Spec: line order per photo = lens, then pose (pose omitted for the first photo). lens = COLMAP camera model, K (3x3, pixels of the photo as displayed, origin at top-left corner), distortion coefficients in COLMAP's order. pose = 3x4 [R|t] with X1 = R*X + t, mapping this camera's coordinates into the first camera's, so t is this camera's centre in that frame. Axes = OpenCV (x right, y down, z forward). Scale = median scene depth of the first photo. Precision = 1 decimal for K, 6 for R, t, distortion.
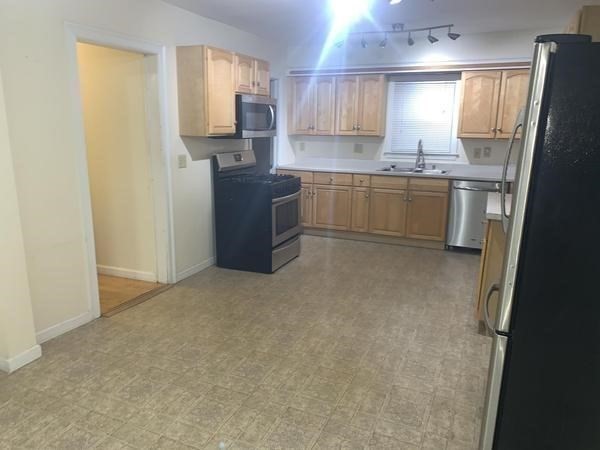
lens RADIAL K [[451.6, 0, 291.2], [0, 451.6, 224.2], [0, 0, 1]] dist [0.099557, -0.193798]
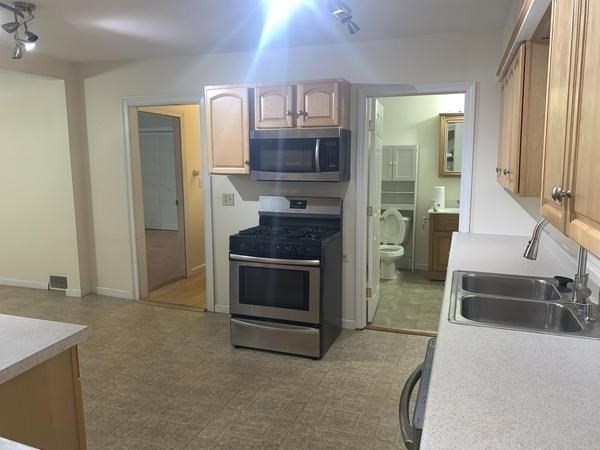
lens RADIAL K [[451.6, 0, 291.2], [0, 451.6, 224.2], [0, 0, 1]] dist [0.099557, -0.193798]
pose [[0.051315, 0.115788, -0.991948, 0.613995], [-0.222474, 0.969623, 0.101673, -0.170799], [0.973587, 0.215465, 0.075515, 0.834780]]
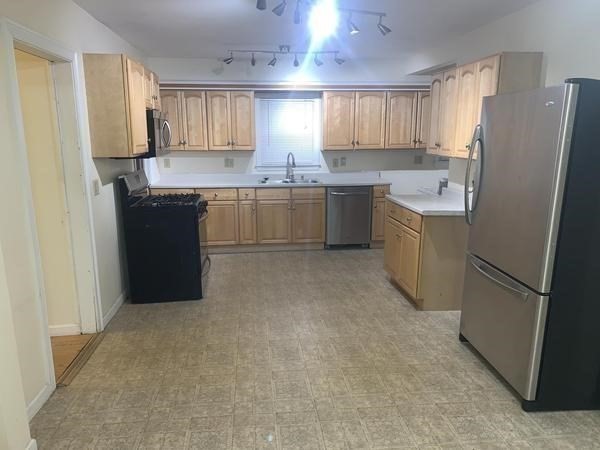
lens RADIAL K [[453.4, 0, 299.3], [0, 453.4, 232.8], [0, 0, 1]] dist [0.070161, -0.086386]
pose [[0.863886, -0.121632, 0.488780, -0.264775], [0.124770, 0.991837, 0.026294, -0.022276], [-0.487989, 0.038270, 0.872011, 0.053218]]
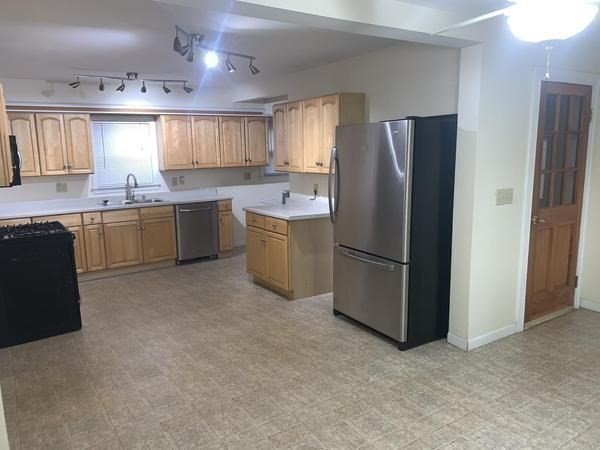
lens RADIAL K [[451.6, 0, 291.2], [0, 451.6, 224.2], [0, 0, 1]] dist [0.099557, -0.193798]
pose [[0.546653, -0.163202, 0.821301, -0.445398], [0.216452, 0.975028, 0.049681, -0.041066], [-0.808900, 0.150614, 0.568327, 0.089714]]
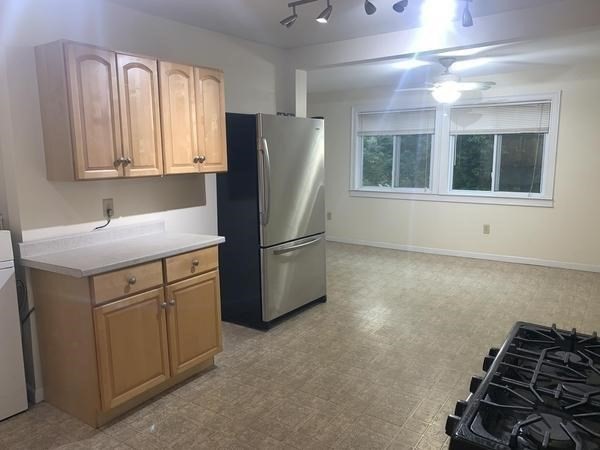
lens RADIAL K [[451.6, 0, 291.2], [0, 451.6, 224.2], [0, 0, 1]] dist [0.099557, -0.193798]
pose [[-0.979987, -0.031907, 0.196488, 0.049947], [0.044986, 0.926037, 0.374742, -0.237922], [-0.193912, 0.376082, -0.906069, 1.060638]]
